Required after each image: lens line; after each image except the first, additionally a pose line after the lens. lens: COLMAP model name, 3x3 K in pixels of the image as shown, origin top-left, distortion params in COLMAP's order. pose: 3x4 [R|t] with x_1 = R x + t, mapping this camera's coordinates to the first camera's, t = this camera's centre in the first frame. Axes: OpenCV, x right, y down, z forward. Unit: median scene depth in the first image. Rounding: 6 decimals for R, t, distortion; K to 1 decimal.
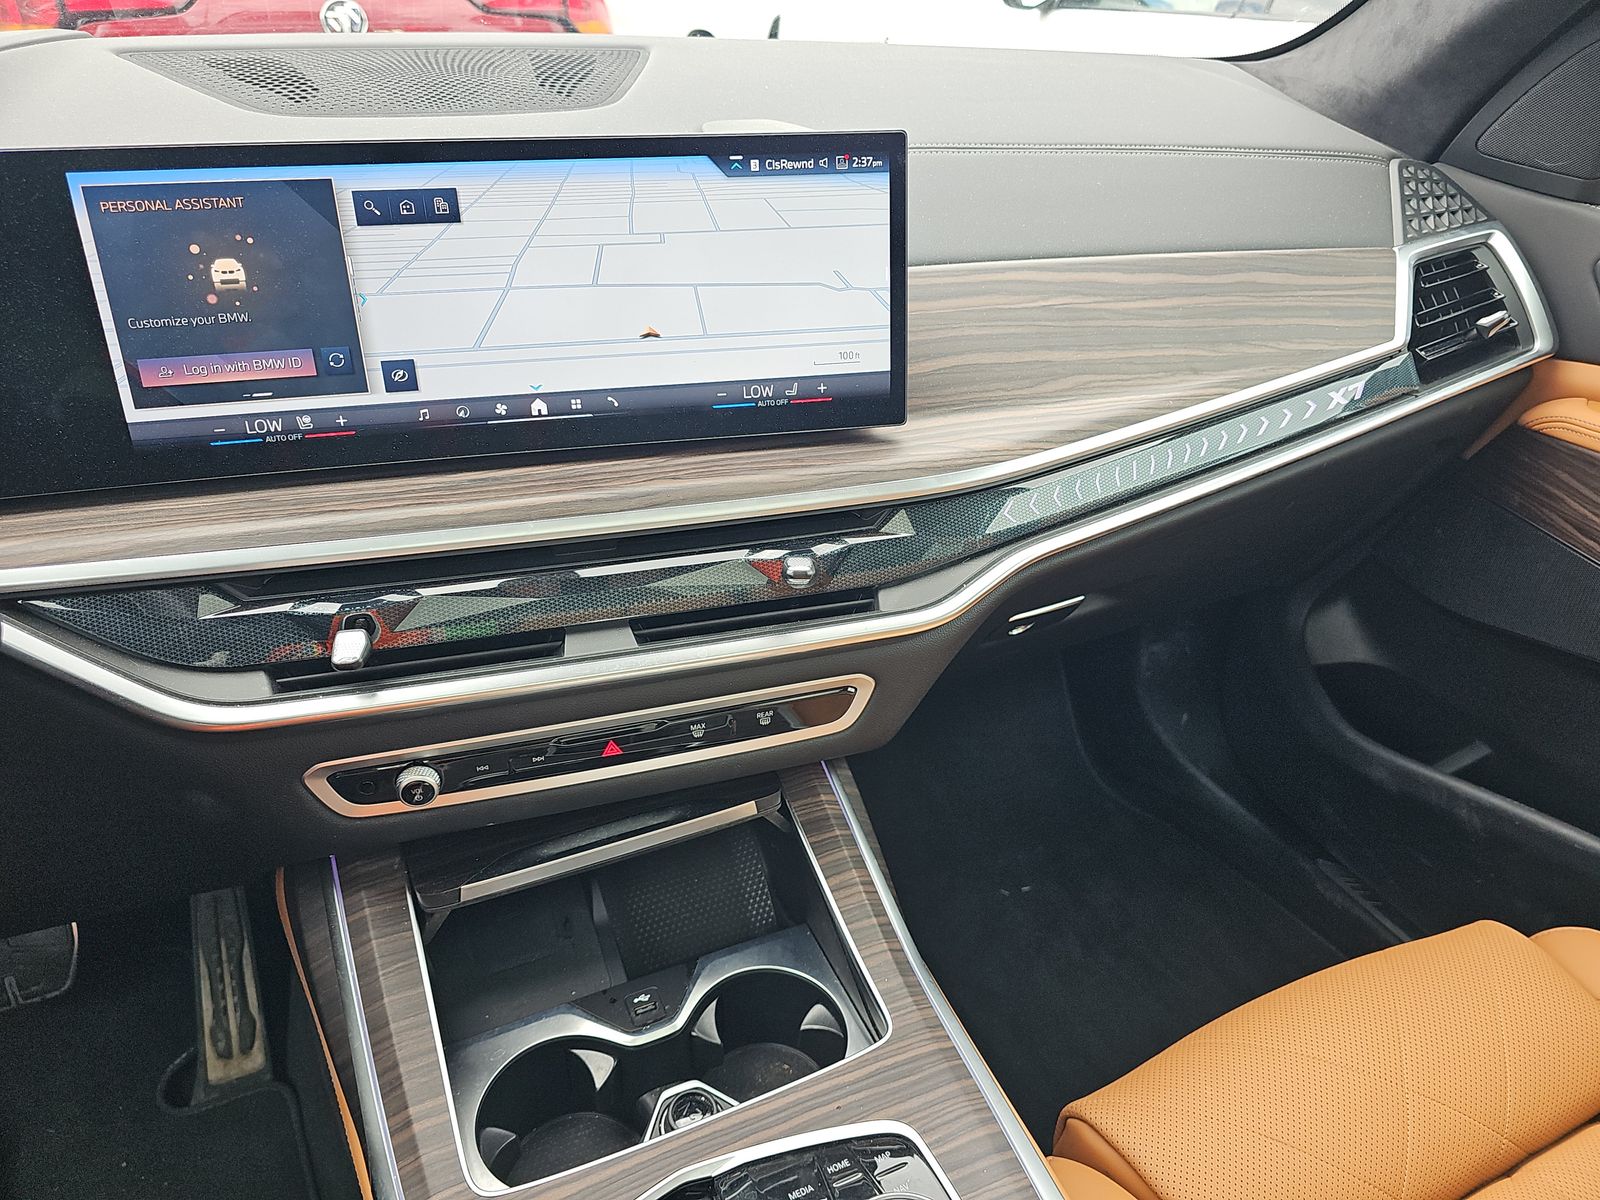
lens RADIAL K [[1052.2, 0, 800.0], [0, 1052.2, 600.0], [0, 0, 1]] dist [-0.002393, 0.000321]
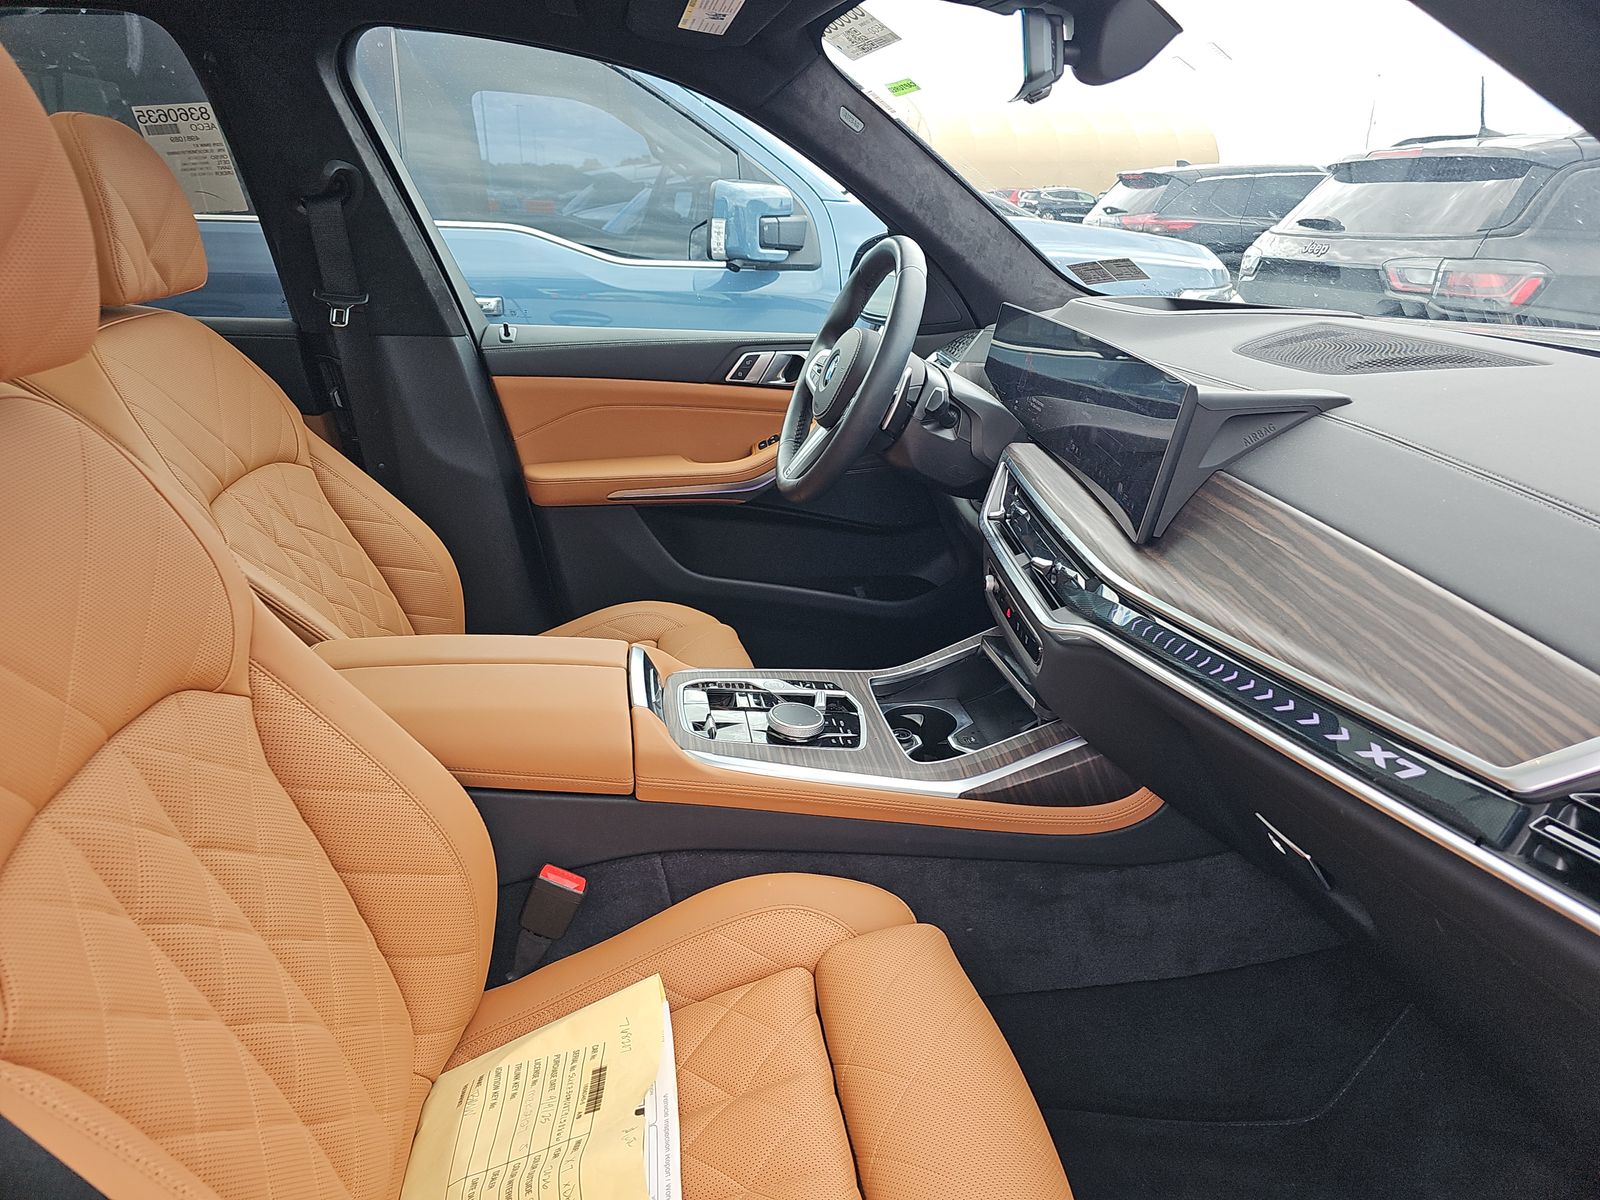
lens RADIAL K [[1052.2, 0, 800.0], [0, 1052.2, 600.0], [0, 0, 1]] dist [-0.002393, 0.000321]
pose [[-0.256438, 0.323837, -0.910697, 0.701926], [-0.514555, 0.751856, 0.412245, -0.202082], [0.818213, 0.574319, -0.026173, 0.260231]]
